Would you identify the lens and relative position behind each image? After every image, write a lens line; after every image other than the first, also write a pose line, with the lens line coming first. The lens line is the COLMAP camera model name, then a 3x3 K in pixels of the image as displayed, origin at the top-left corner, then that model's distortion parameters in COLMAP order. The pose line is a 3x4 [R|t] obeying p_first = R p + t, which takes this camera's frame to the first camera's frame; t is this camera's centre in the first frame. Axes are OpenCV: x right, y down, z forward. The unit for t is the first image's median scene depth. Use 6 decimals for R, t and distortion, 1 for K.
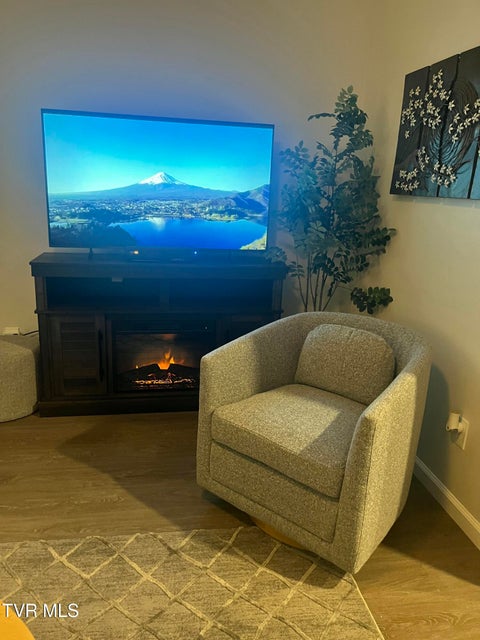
lens RADIAL K [[486.7, 0, 238.4], [0, 486.7, 318.8], [0, 0, 1]] dist [0.053871, -0.077706]
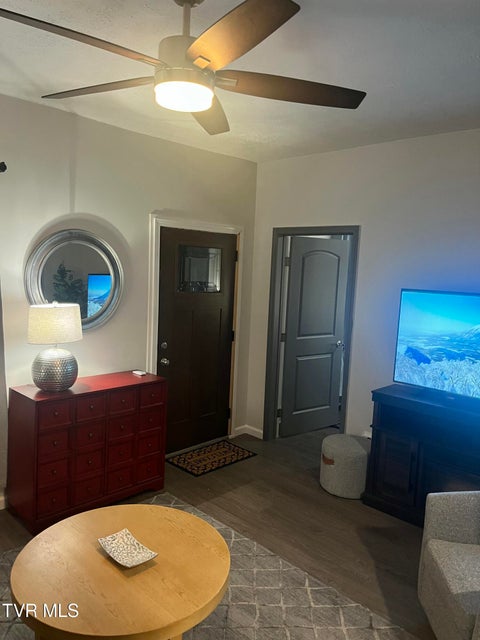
lens RADIAL K [[486.7, 0, 240.3], [0, 486.7, 313.7], [0, 0, 1]] dist [0.053871, -0.077706]
pose [[0.602742, 0.068845, -0.794961, 0.496482], [-0.236357, 0.966965, -0.095465, -0.111597], [0.762127, 0.245435, 0.599102, -0.225288]]
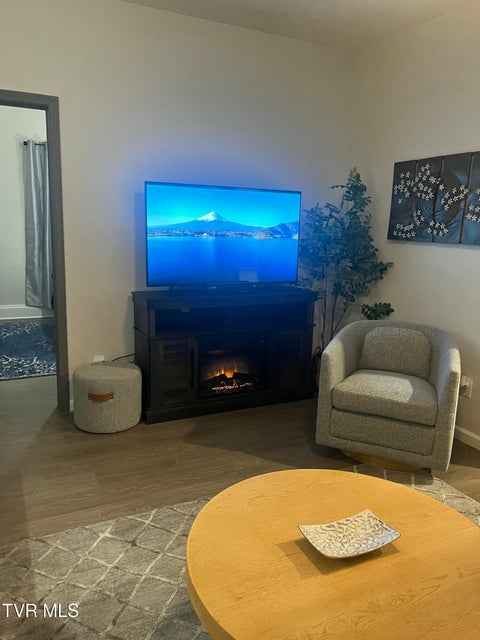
lens RADIAL K [[486.7, 0, 236.5], [0, 486.7, 318.8], [0, 0, 1]] dist [0.053871, -0.077706]
pose [[0.959728, -0.067566, 0.272686, -0.581834], [0.085695, 0.994796, -0.055114, 0.027772], [-0.267543, 0.076262, 0.960523, -0.296378]]
